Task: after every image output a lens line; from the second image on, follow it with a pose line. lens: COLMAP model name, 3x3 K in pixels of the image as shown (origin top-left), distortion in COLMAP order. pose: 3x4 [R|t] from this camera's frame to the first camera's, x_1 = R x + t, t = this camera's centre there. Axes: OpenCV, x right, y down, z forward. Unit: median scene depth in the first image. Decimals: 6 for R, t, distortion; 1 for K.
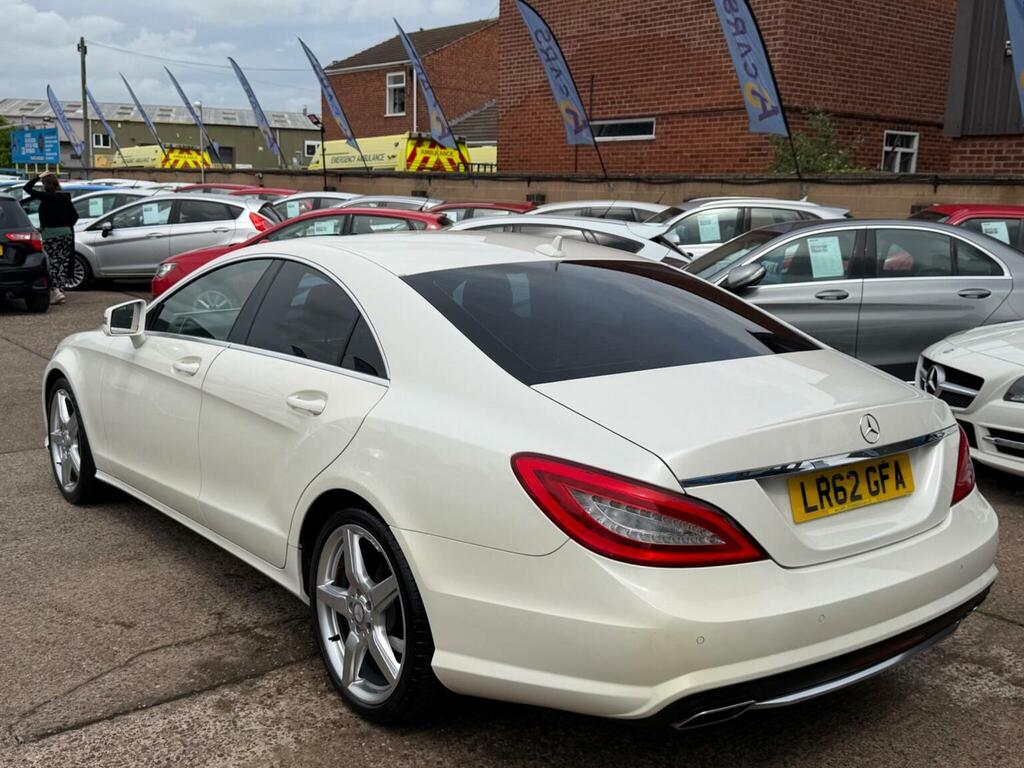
lens RADIAL K [[1027.9, 0, 511.1], [0, 1027.9, 381.2], [0, 0, 1]] dist [0.123886, -0.260575]
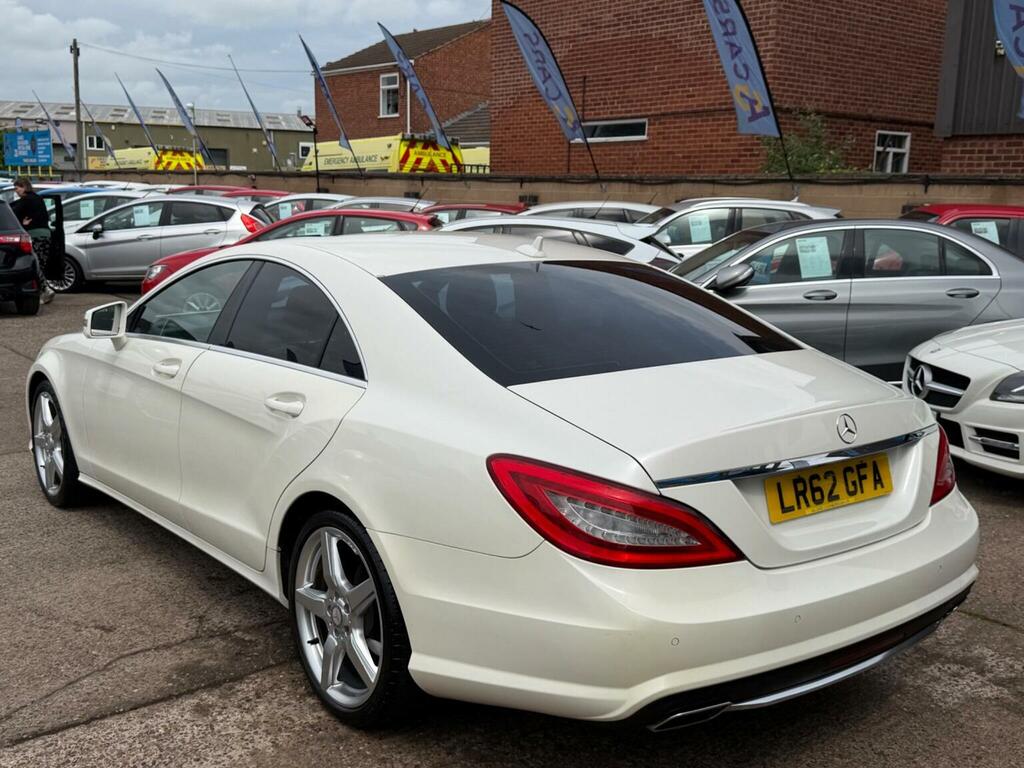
lens RADIAL K [[1028.6, 0, 512.0], [0, 1028.6, 384.0], [0, 0, 1]] dist [0.117346, -0.241276]
pose [[0.999981, -0.003336, 0.005154, 0.006628], [0.003329, 0.999993, 0.001415, 0.000114], [-0.005159, -0.001398, 0.999986, 0.001914]]
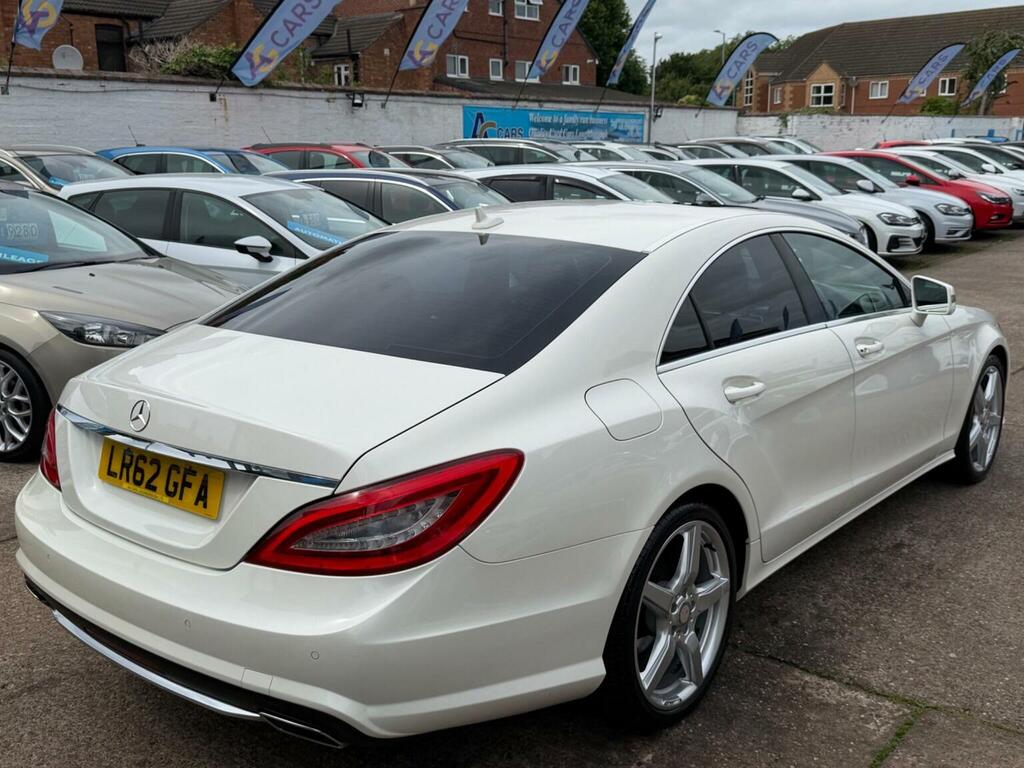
lens RADIAL K [[994.0, 0, 509.1], [0, 994.0, 380.1], [0, 0, 1]] dist [0.107317, -0.215444]
pose [[0.247167, 0.189044, -0.950353, 0.447360], [-0.153175, 0.976075, 0.154323, -0.061379], [0.956789, 0.107427, 0.270210, 0.374747]]
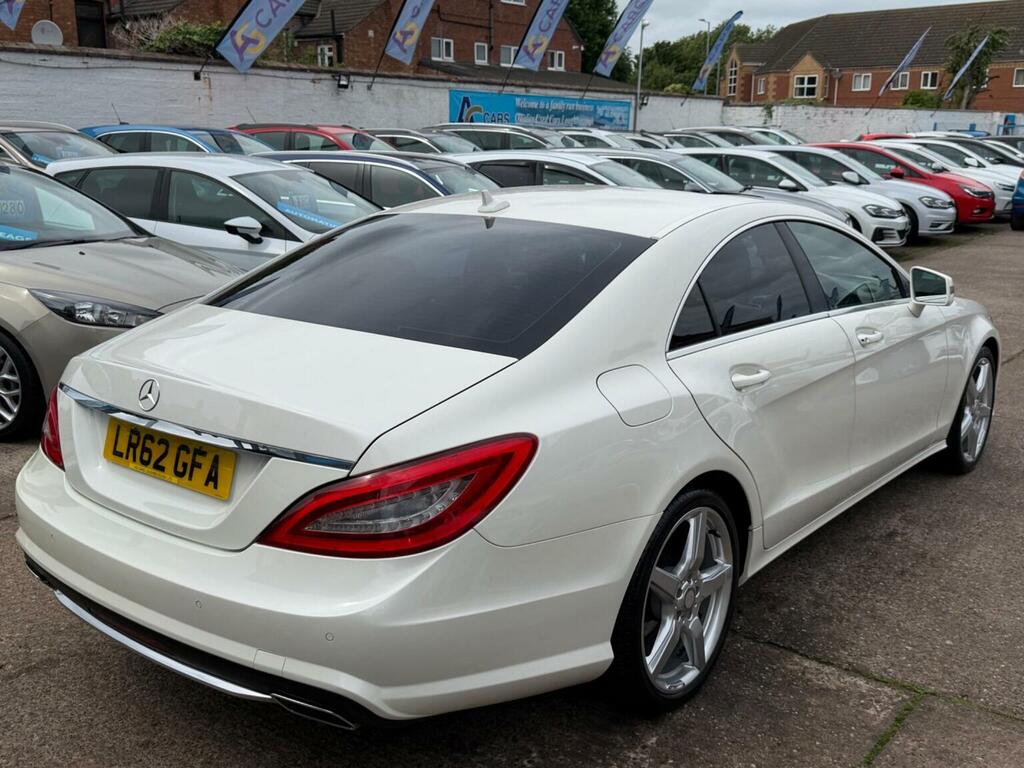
lens RADIAL K [[994.5, 0, 512.0], [0, 994.5, 384.0], [0, 0, 1]] dist [0.103750, -0.208213]
pose [[0.265731, 0.208522, -0.941226, 0.443961], [-0.169394, 0.971237, 0.167347, -0.058659], [0.949048, 0.114969, 0.293410, 0.365329]]
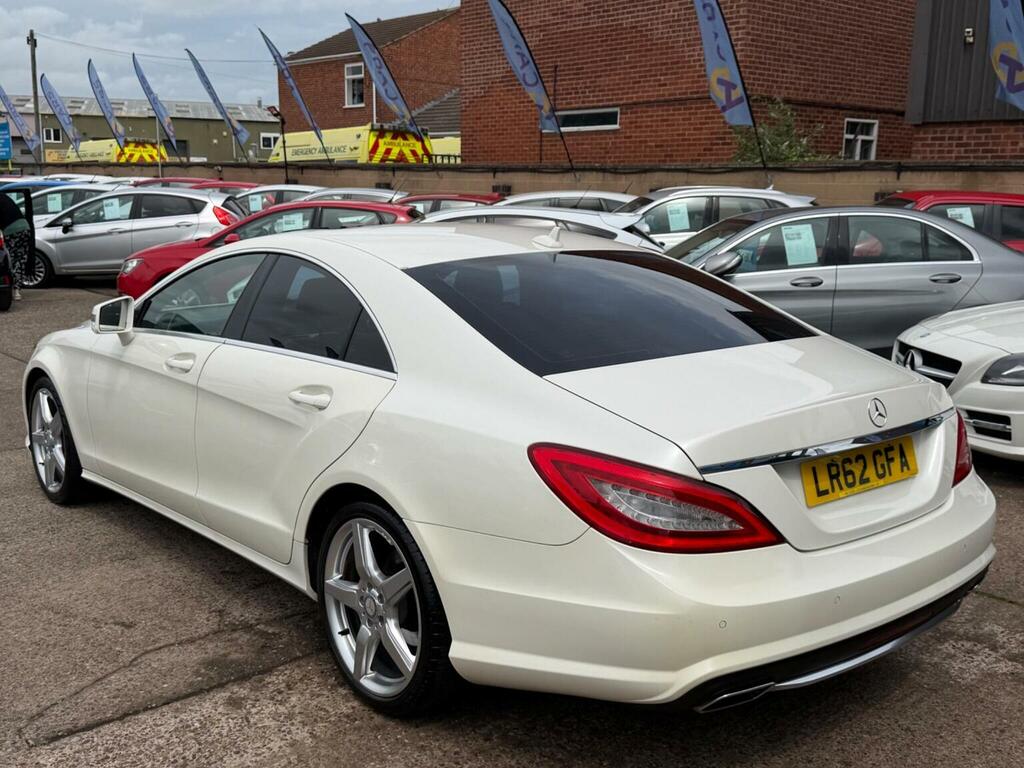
lens RADIAL K [[1027.9, 0, 511.1], [0, 1027.9, 381.2], [0, 0, 1]] dist [0.123886, -0.260575]
pose [[0.999201, -0.017576, 0.035895, -0.017184], [0.017270, 0.999812, 0.008817, -0.000136], [-0.036044, -0.008190, 0.999317, -0.001166]]
